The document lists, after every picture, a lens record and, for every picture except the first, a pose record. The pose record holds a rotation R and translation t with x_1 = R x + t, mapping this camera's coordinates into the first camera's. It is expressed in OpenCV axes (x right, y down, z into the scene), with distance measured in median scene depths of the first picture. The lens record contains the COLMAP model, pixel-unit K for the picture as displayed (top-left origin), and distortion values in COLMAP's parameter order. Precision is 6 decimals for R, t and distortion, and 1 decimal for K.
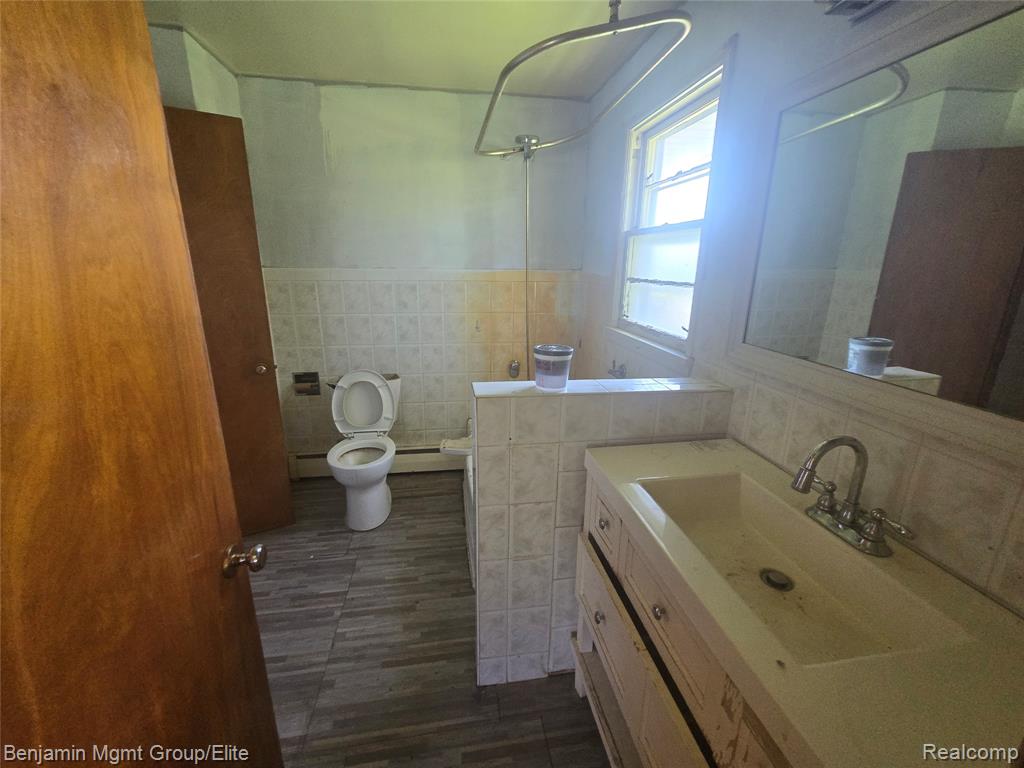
lens RADIAL K [[416.2, 0, 509.3], [0, 416.2, 380.2], [0, 0, 1]] dist [-0.002462, -0.000248]
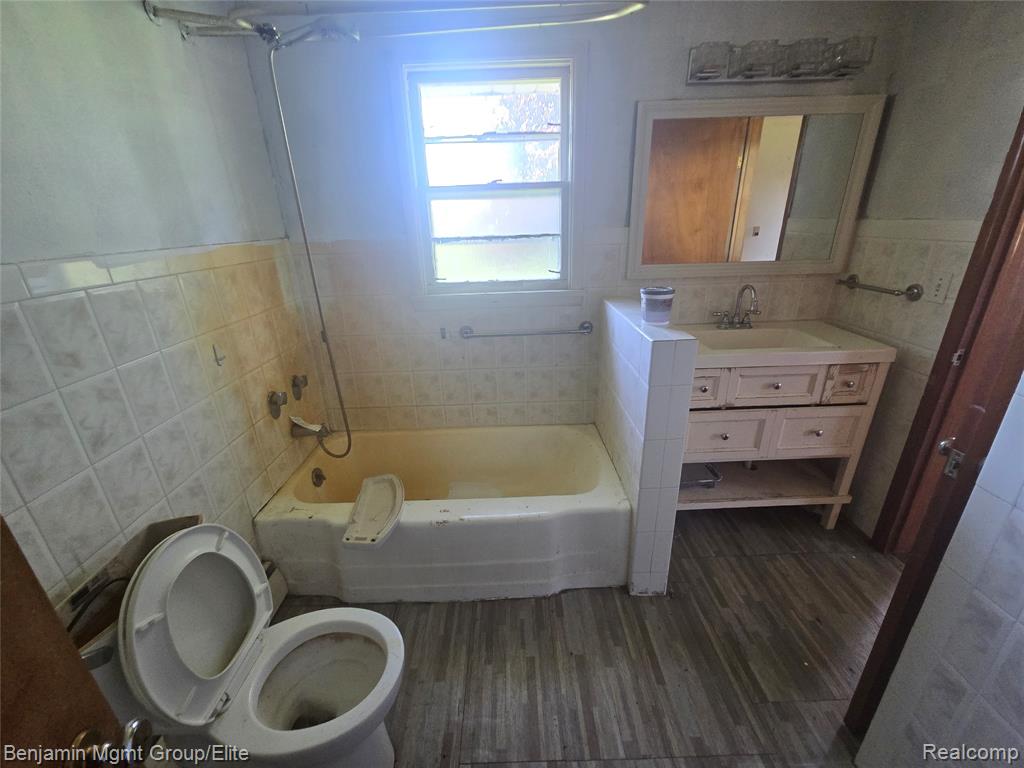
lens RADIAL K [[421.4, 0, 512.0], [0, 421.4, 384.0], [0, 0, 1]] dist [0.000415, -0.000058]
pose [[0.145246, -0.377289, 0.914635, -0.853887], [0.301589, 0.897327, 0.322256, -0.256291], [-0.942310, 0.229038, 0.244119, 0.849925]]
